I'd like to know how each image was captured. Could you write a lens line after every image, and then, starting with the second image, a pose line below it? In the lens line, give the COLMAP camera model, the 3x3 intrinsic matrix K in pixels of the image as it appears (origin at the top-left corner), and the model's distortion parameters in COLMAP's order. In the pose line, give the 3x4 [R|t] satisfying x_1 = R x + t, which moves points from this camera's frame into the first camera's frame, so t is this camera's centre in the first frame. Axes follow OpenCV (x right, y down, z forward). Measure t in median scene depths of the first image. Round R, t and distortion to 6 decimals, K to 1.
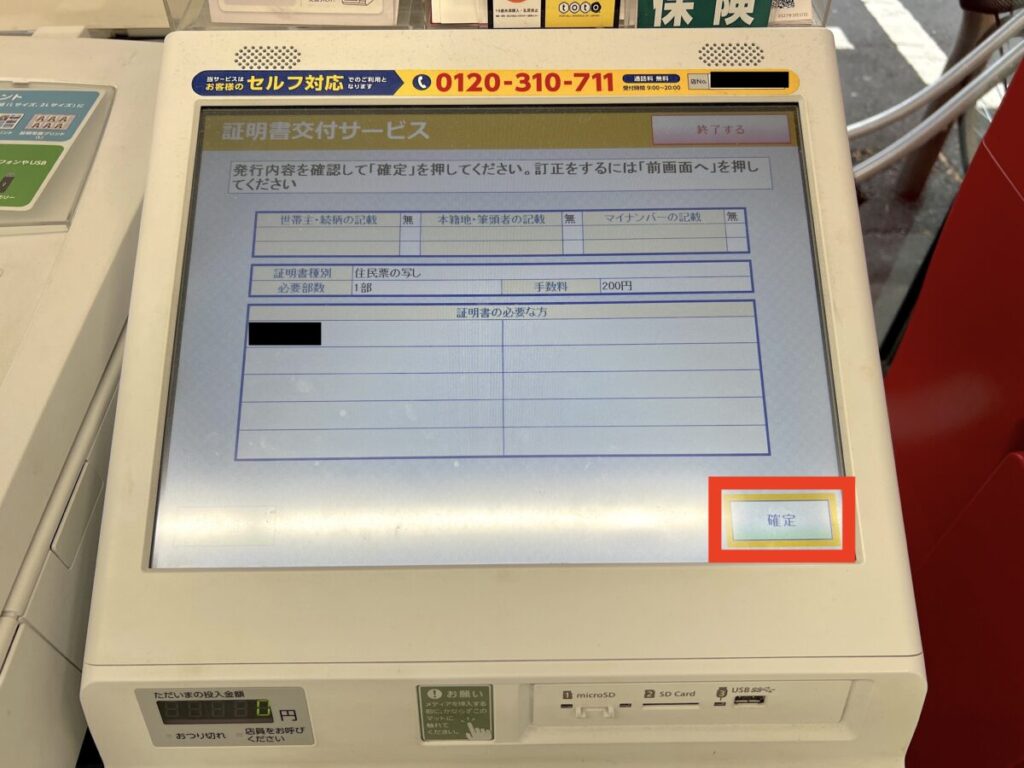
lens RADIAL K [[794.5, 0, 514.7], [0, 794.5, 377.5], [0, 0, 1]] dist [0.013471, -0.034445]
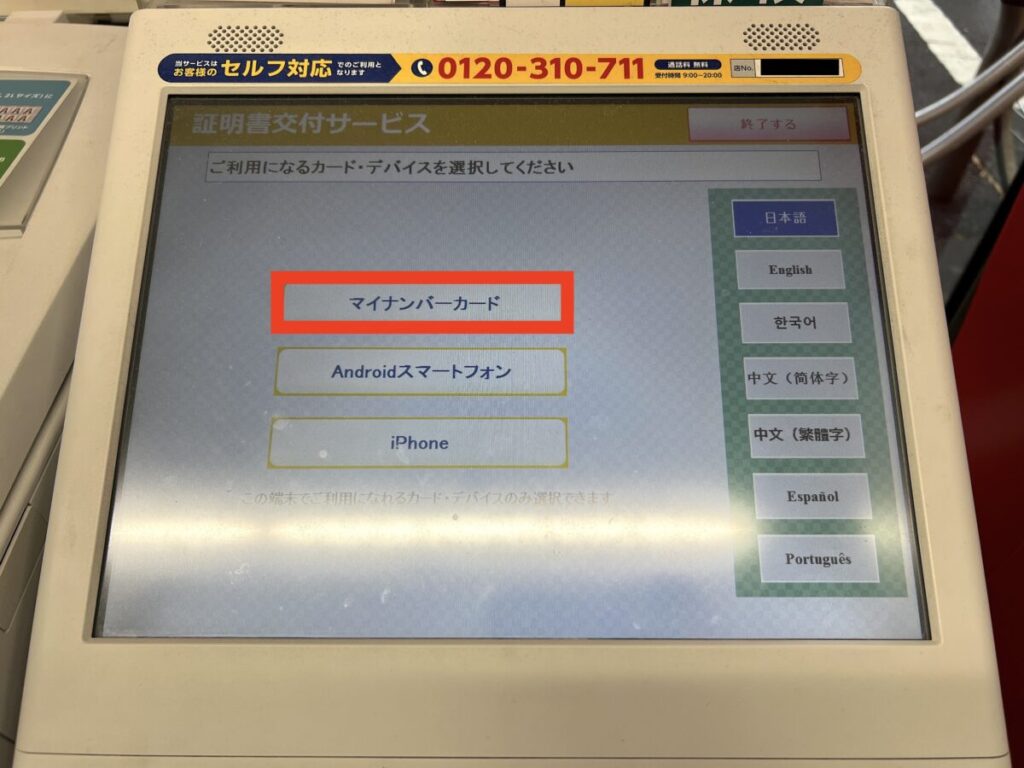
lens RADIAL K [[794.5, 0, 518.2], [0, 794.5, 382.0], [0, 0, 1]] dist [0.013471, -0.034445]
pose [[0.999819, 0.009532, -0.016487, 0.005432], [-0.009440, 0.999939, 0.005648, -0.035444], [0.016540, -0.005491, 0.999848, 0.135098]]
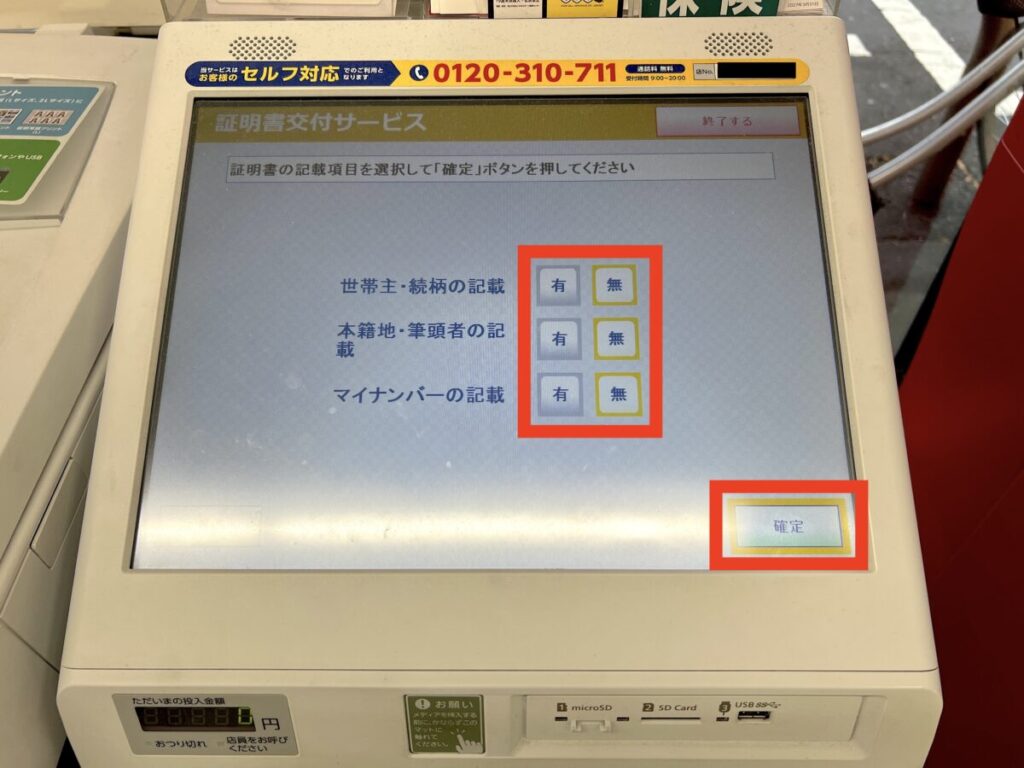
lens RADIAL K [[794.5, 0, 511.4], [0, 794.5, 375.6], [0, 0, 1]] dist [0.013471, -0.034445]
pose [[0.999746, 0.006384, -0.021603, 0.019991], [-0.006682, 0.999883, -0.013748, 0.012550], [0.021513, 0.013888, 0.999672, 0.033099]]
